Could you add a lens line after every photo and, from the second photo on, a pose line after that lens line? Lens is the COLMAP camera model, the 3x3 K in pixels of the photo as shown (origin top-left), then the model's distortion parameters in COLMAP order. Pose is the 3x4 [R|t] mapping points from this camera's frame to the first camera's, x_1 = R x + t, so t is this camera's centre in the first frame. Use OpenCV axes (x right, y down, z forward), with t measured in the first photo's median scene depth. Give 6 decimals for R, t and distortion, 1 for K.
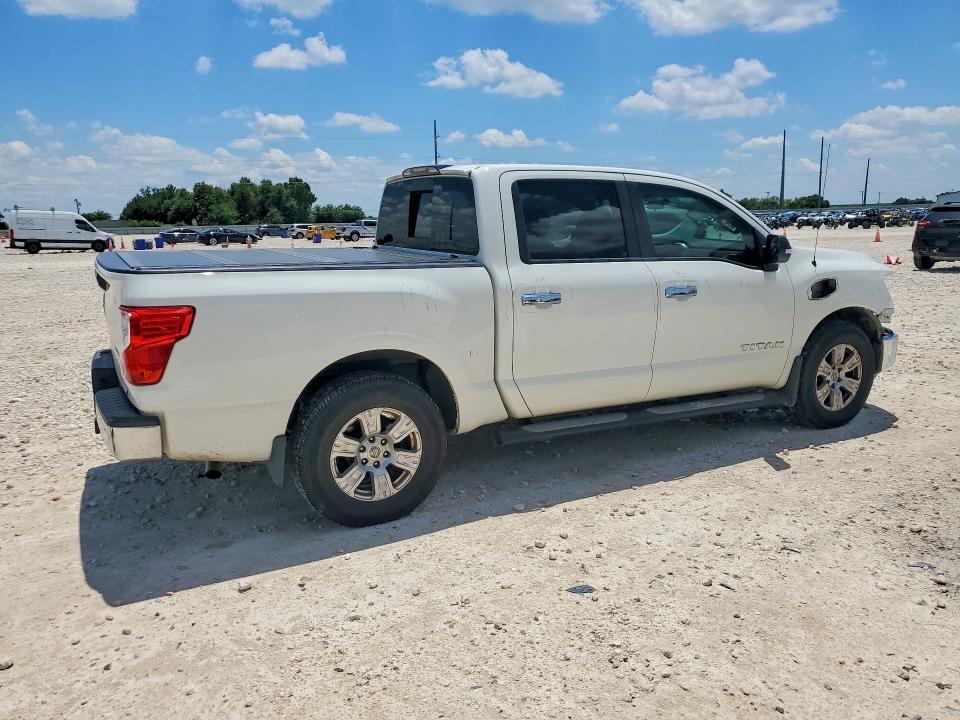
lens RADIAL K [[742.5, 0, 477.3], [0, 742.5, 370.9], [0, 0, 1]] dist [0.071793, -0.086965]
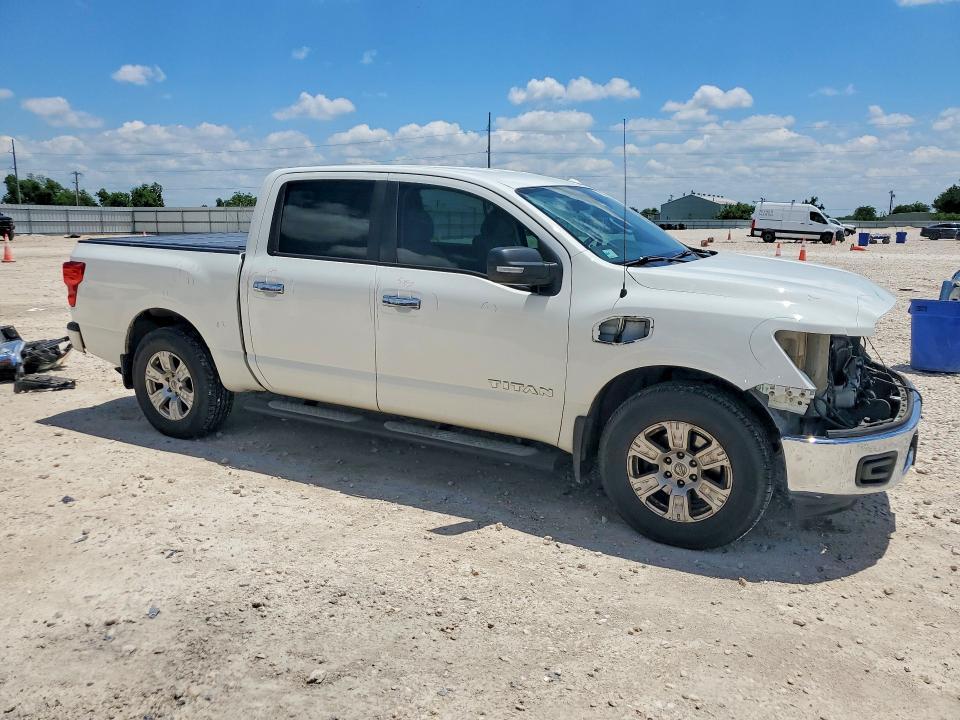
lens RADIAL K [[753.4, 0, 480.0], [0, 753.4, 360.0], [0, 0, 1]] dist [0.075247, -0.062329]
pose [[0.538926, 0.178789, -0.823161, 0.987638], [-0.183585, 0.978655, 0.092369, -0.125456], [0.822104, 0.101340, 0.560245, 0.514233]]
